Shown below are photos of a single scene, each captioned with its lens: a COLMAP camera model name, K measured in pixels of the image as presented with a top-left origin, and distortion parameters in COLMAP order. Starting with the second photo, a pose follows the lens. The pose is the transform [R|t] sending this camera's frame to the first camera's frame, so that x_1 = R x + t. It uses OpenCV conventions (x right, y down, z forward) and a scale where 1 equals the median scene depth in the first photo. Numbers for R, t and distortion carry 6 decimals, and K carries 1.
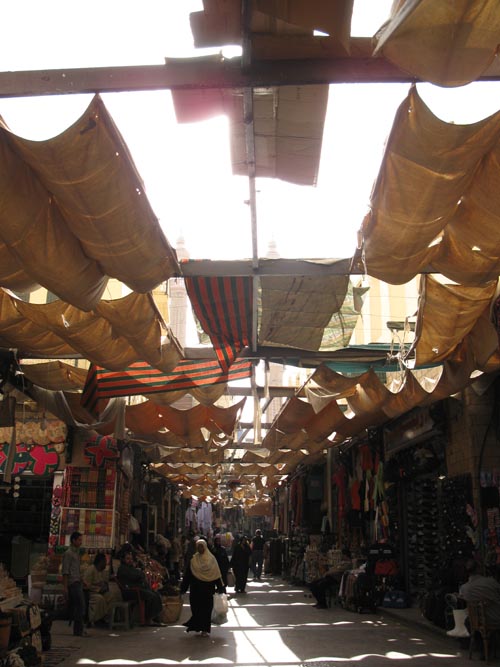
lens RADIAL K [[710.7, 0, 250.0], [0, 710.7, 333.5], [0, 0, 1]] dist [-0.217237, 0.264283]
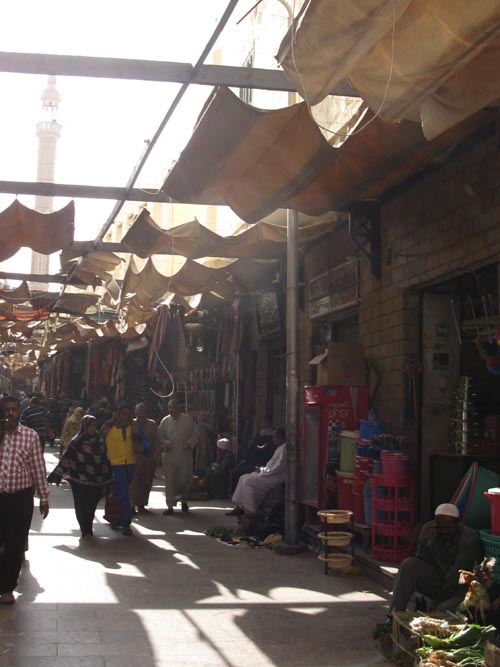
lens RADIAL K [[710.7, 0, 250.0], [0, 710.7, 333.5], [0, 0, 1]] dist [-0.217237, 0.264283]
pose [[0.944599, 0.061697, 0.322376, -0.038944], [-0.120644, 0.978684, 0.166199, -0.119196], [-0.305250, -0.195884, 0.931908, -0.396382]]
